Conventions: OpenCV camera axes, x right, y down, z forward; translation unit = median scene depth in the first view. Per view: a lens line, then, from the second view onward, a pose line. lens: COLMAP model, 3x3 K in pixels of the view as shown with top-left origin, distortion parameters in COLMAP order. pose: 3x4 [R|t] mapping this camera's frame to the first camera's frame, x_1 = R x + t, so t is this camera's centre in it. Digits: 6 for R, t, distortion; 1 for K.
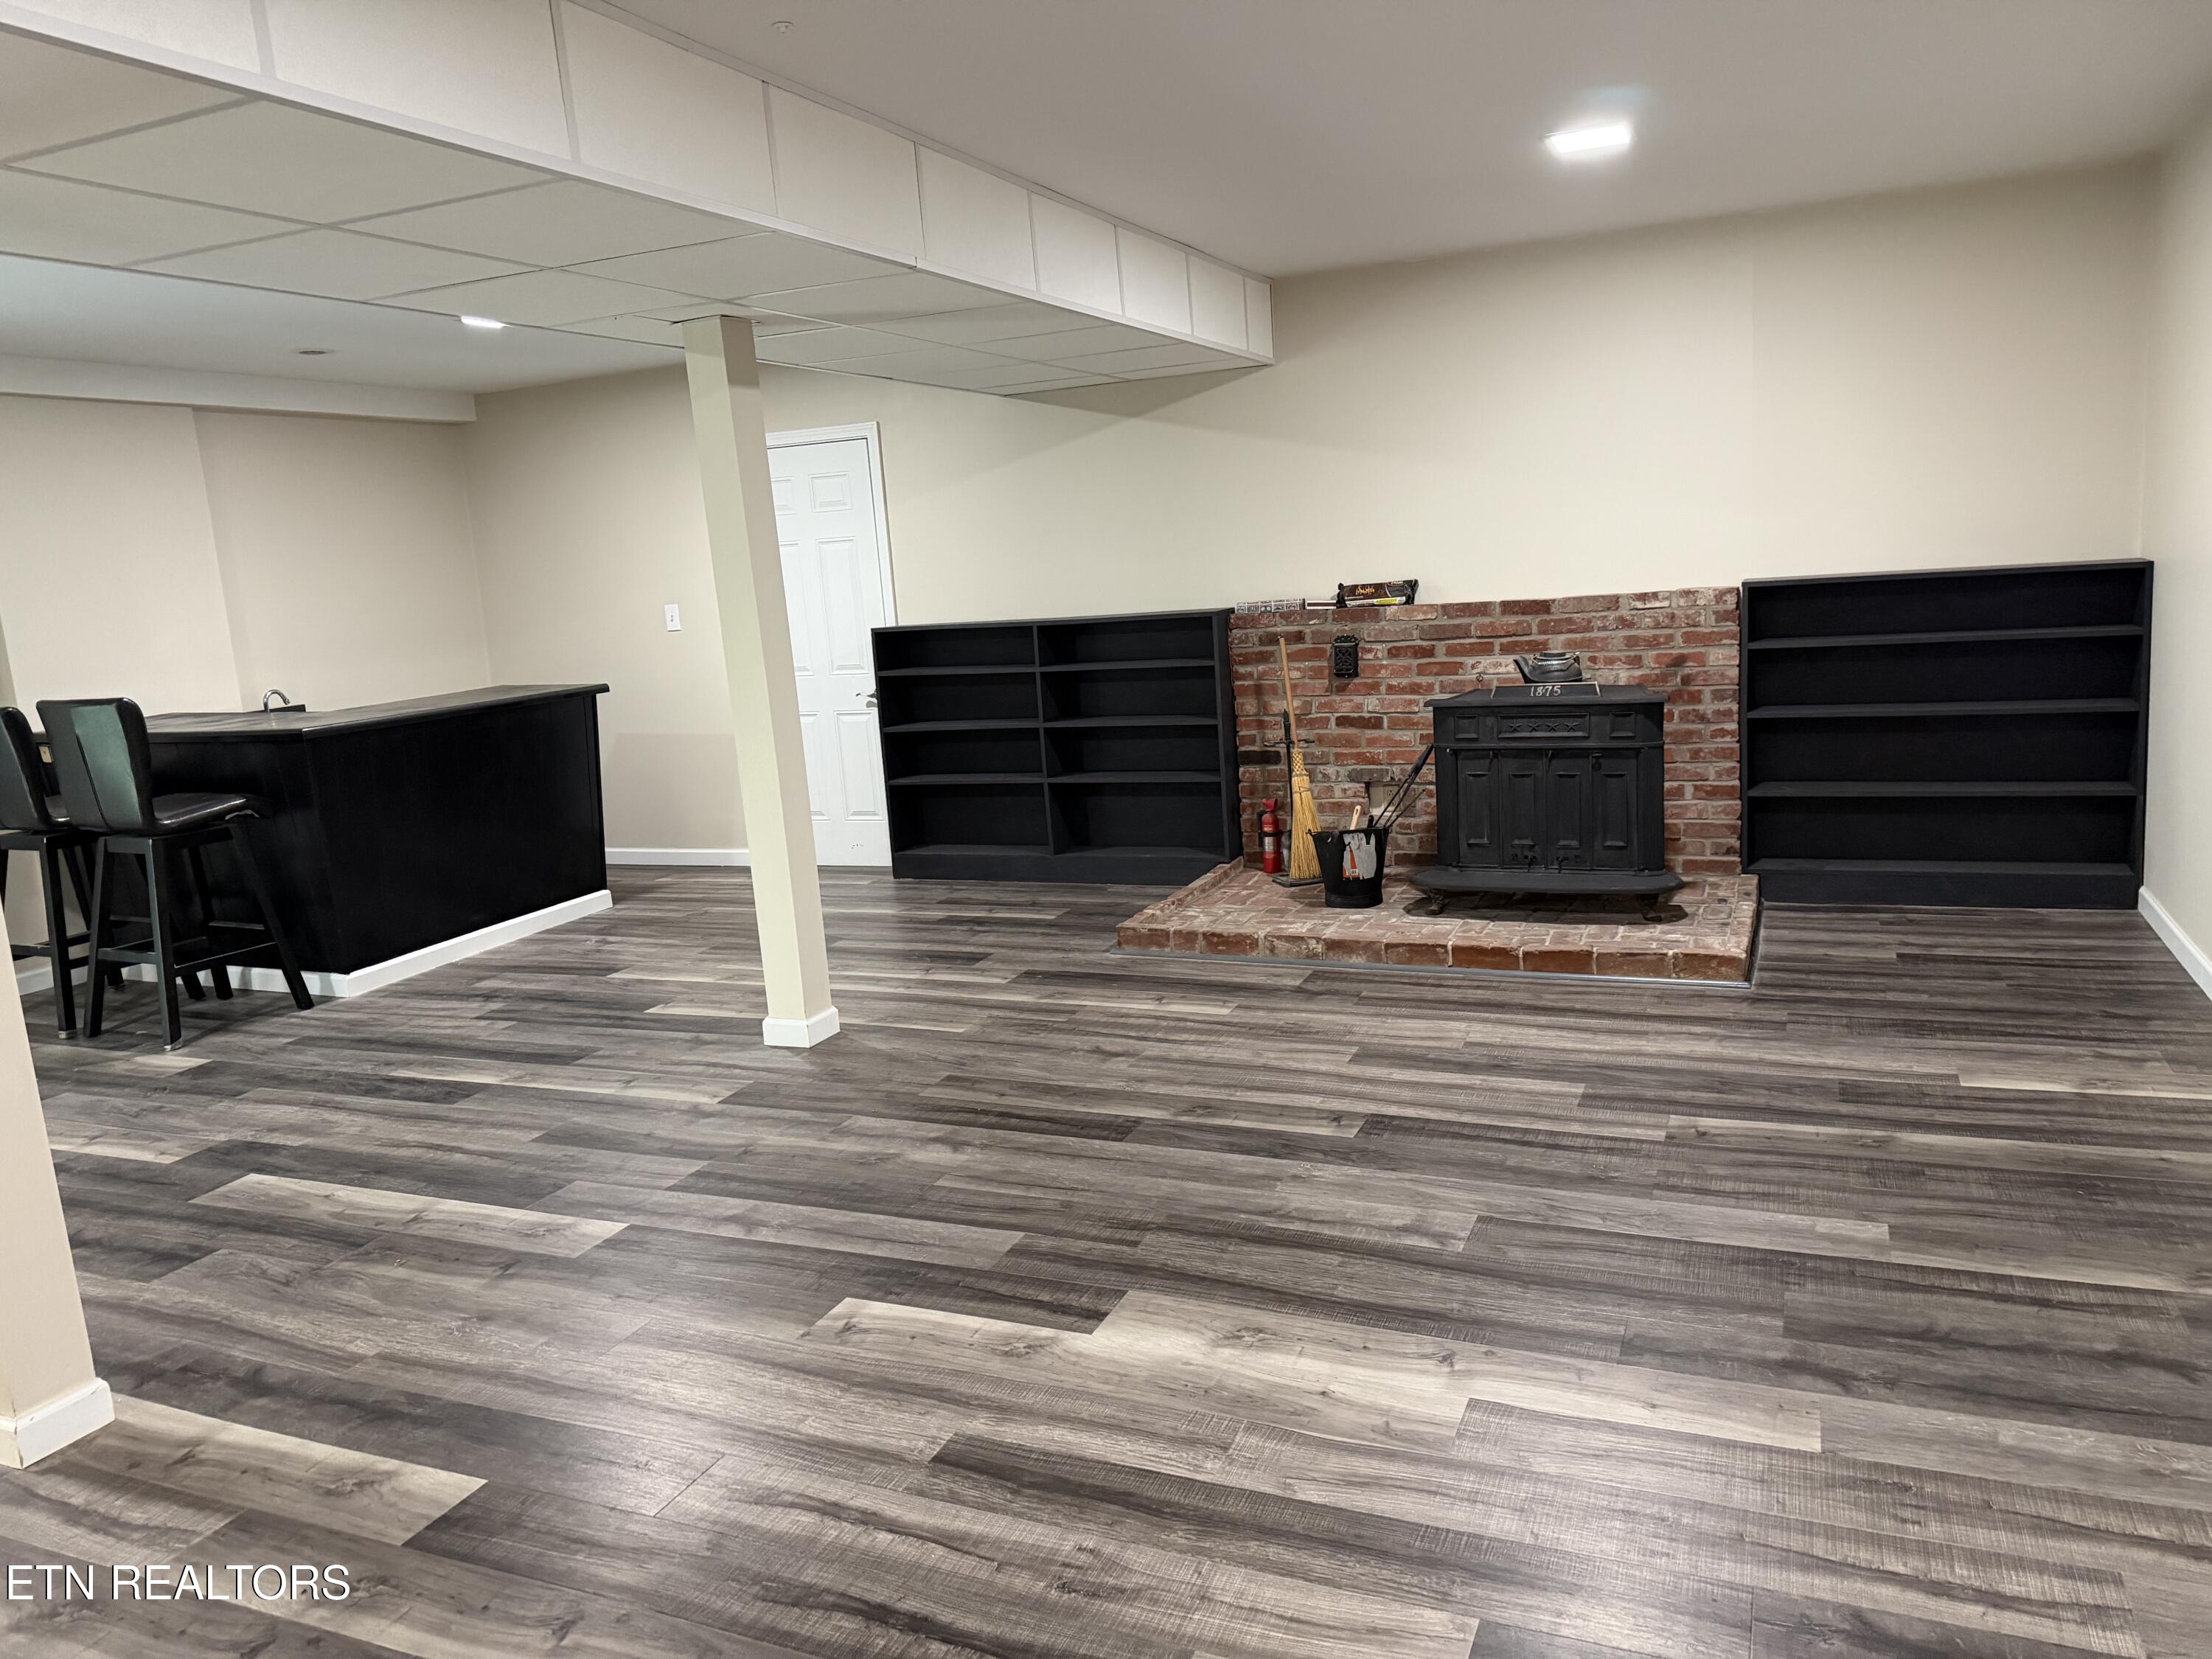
lens RADIAL K [[1556.7, 0, 1117.8], [0, 1556.7, 837.8], [0, 0, 1]] dist [0.063334, -0.083988]
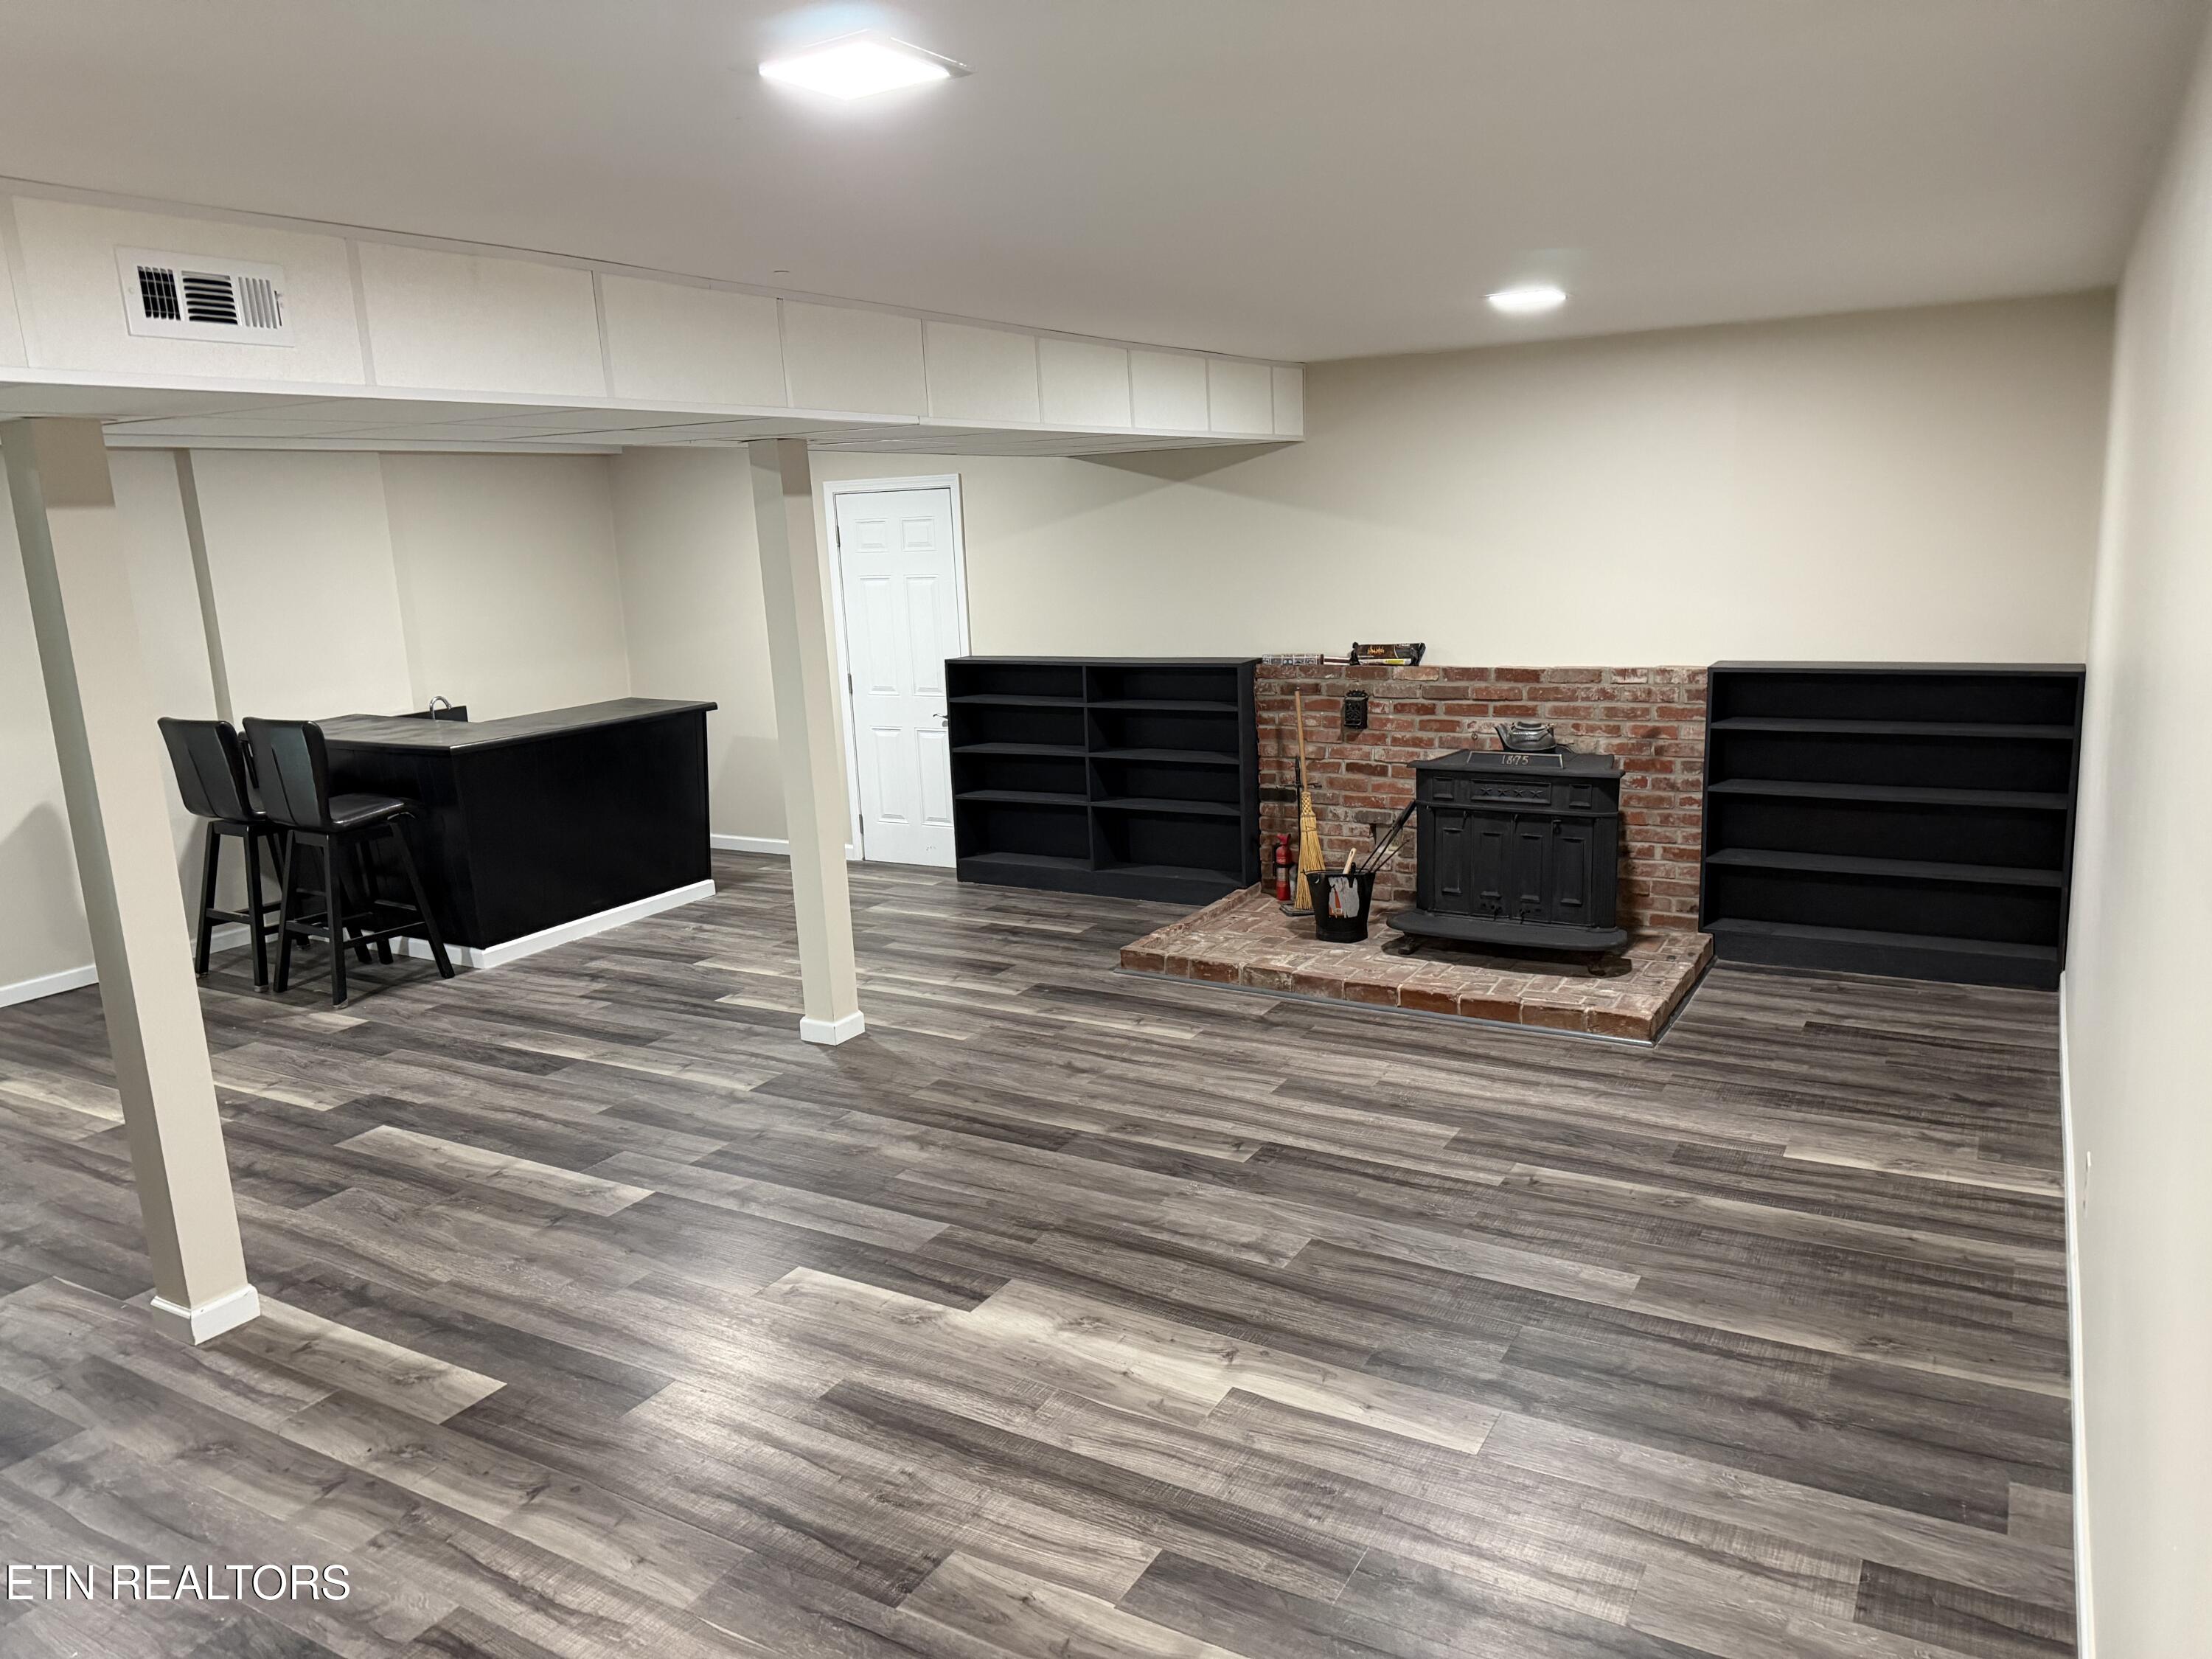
lens RADIAL K [[1556.7, 0, 1104.1], [0, 1556.7, 842.2], [0, 0, 1]] dist [0.063334, -0.083988]
pose [[0.992155, 0.050326, -0.114436, 0.138144], [-0.046344, 0.998233, 0.037194, -0.076316], [0.116106, -0.031599, 0.992734, -0.158411]]
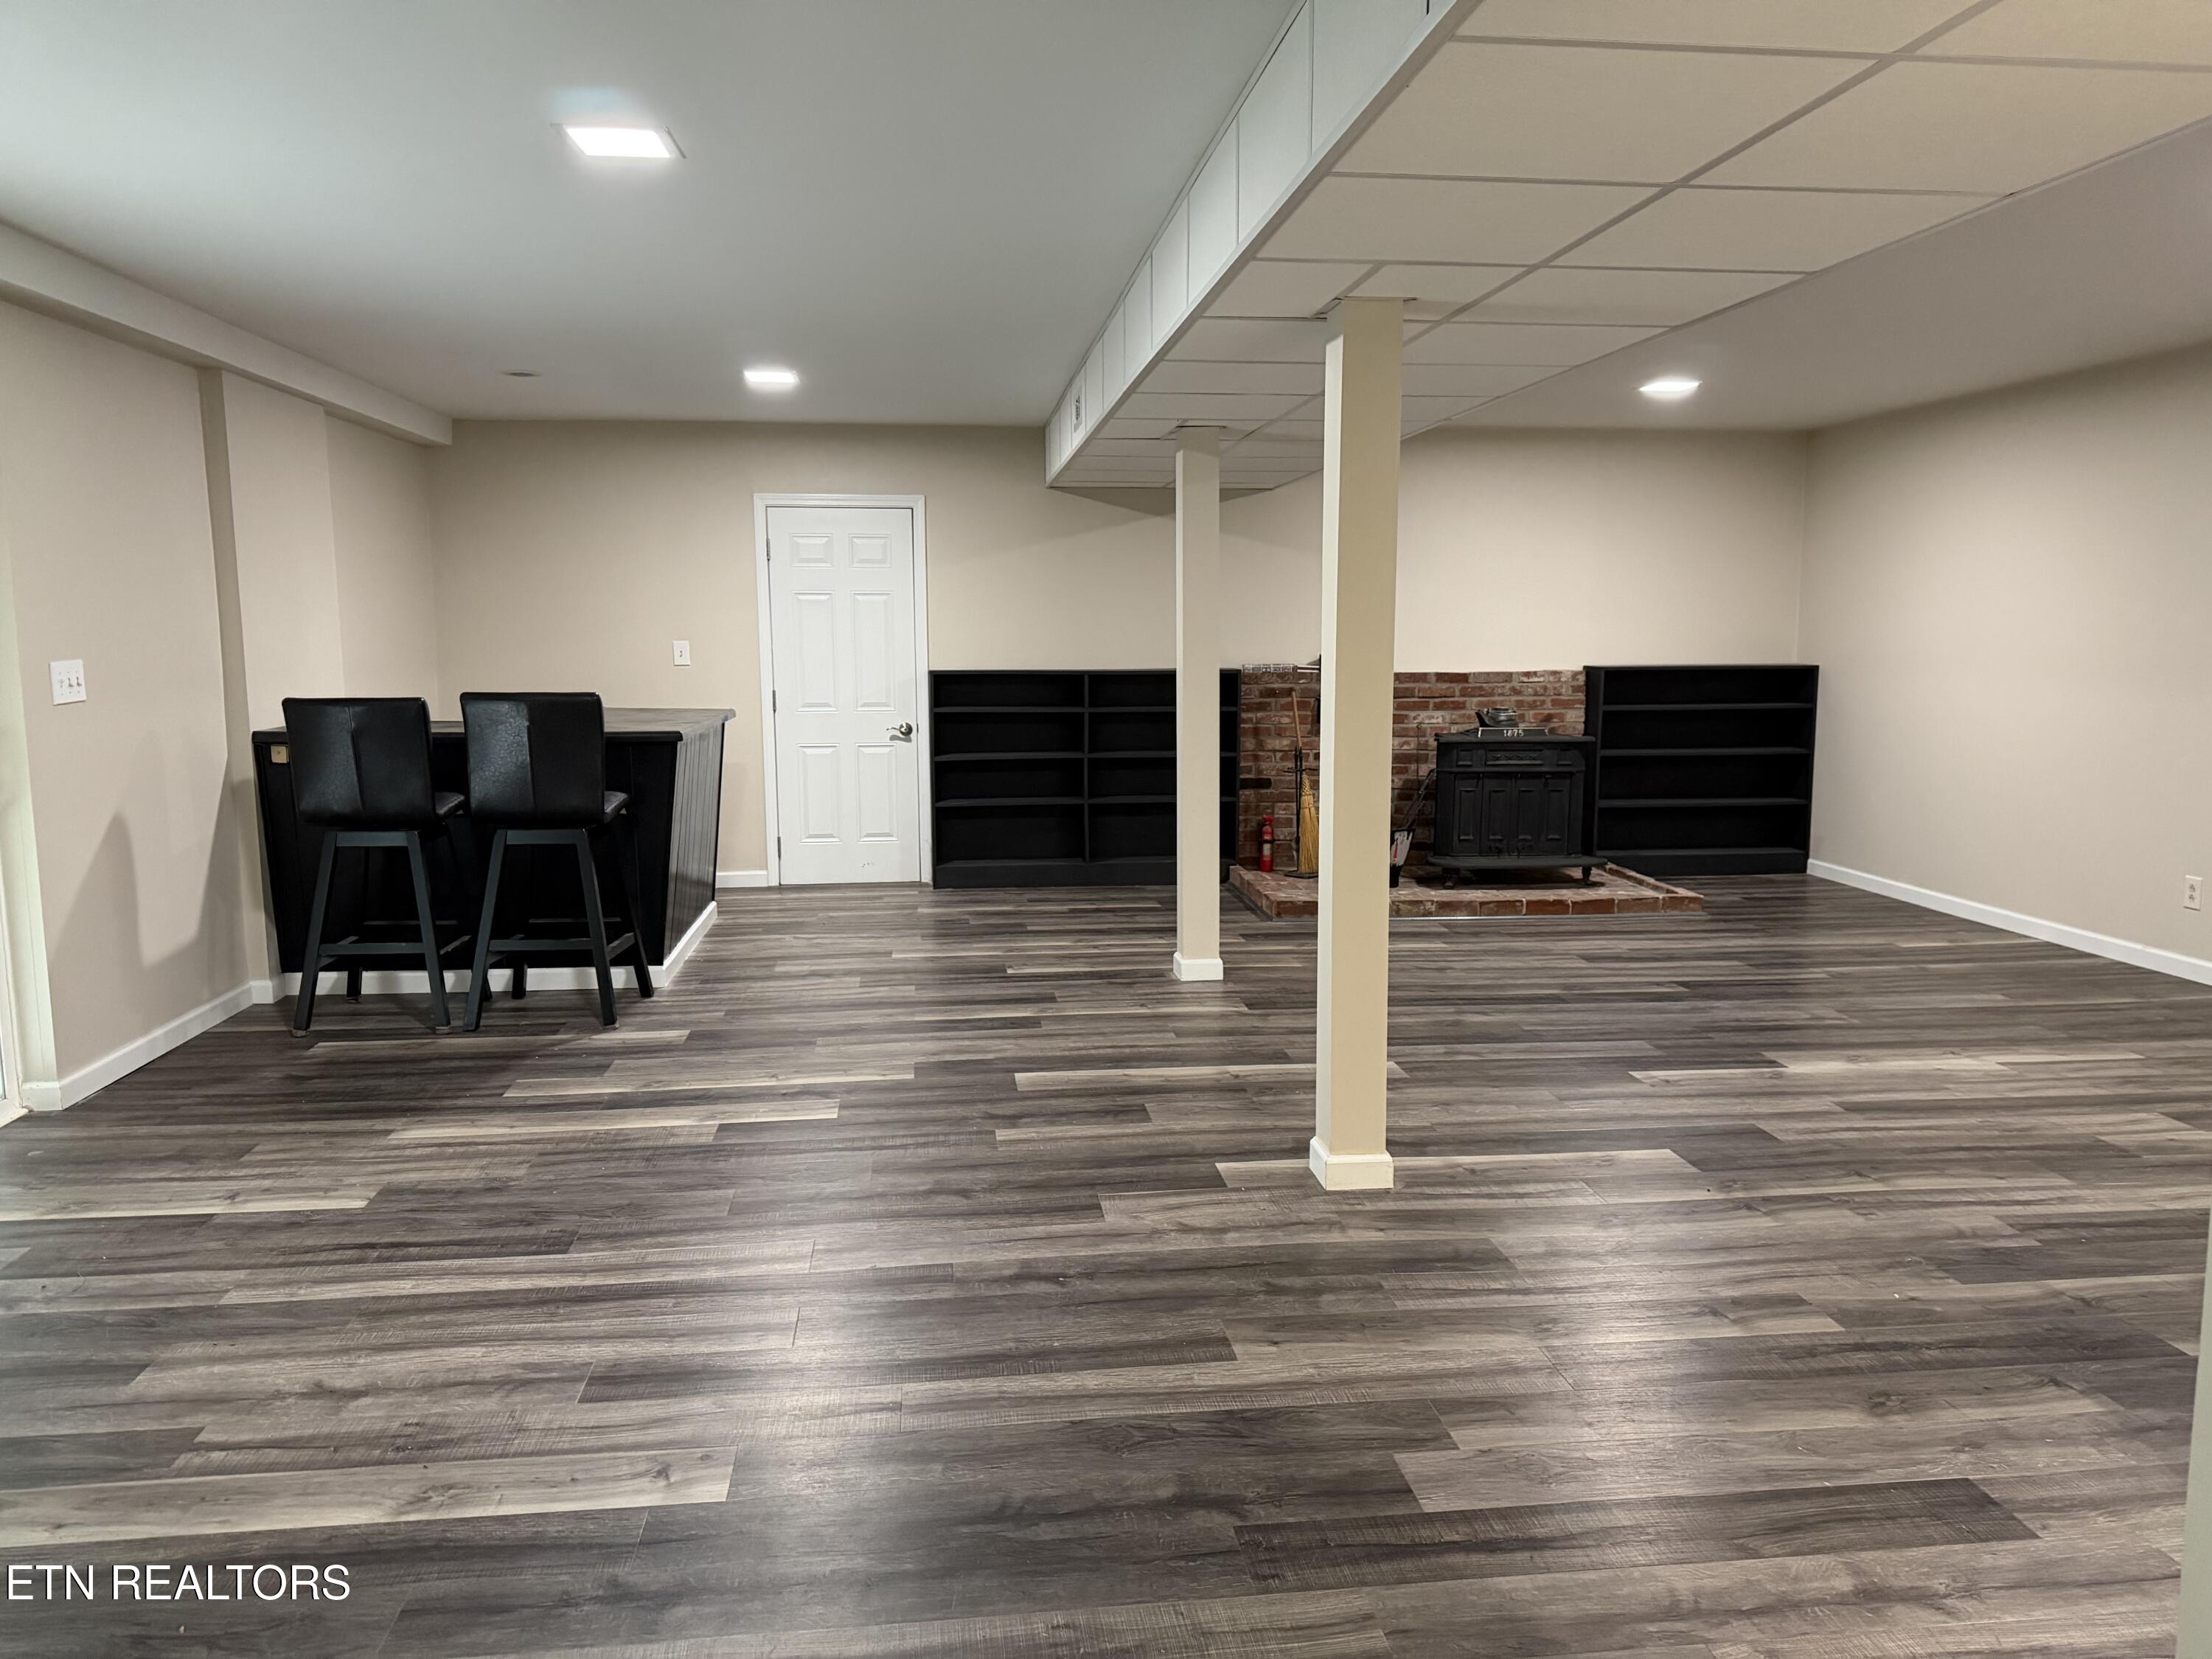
lens RADIAL K [[1556.7, 0, 1104.7], [0, 1556.7, 818.7], [0, 0, 1]] dist [0.063334, -0.083988]
pose [[0.864911, 0.005734, 0.501893, -0.954750], [0.032508, 0.997195, -0.067415, 0.087304], [-0.500872, 0.074624, 0.862299, -0.077502]]
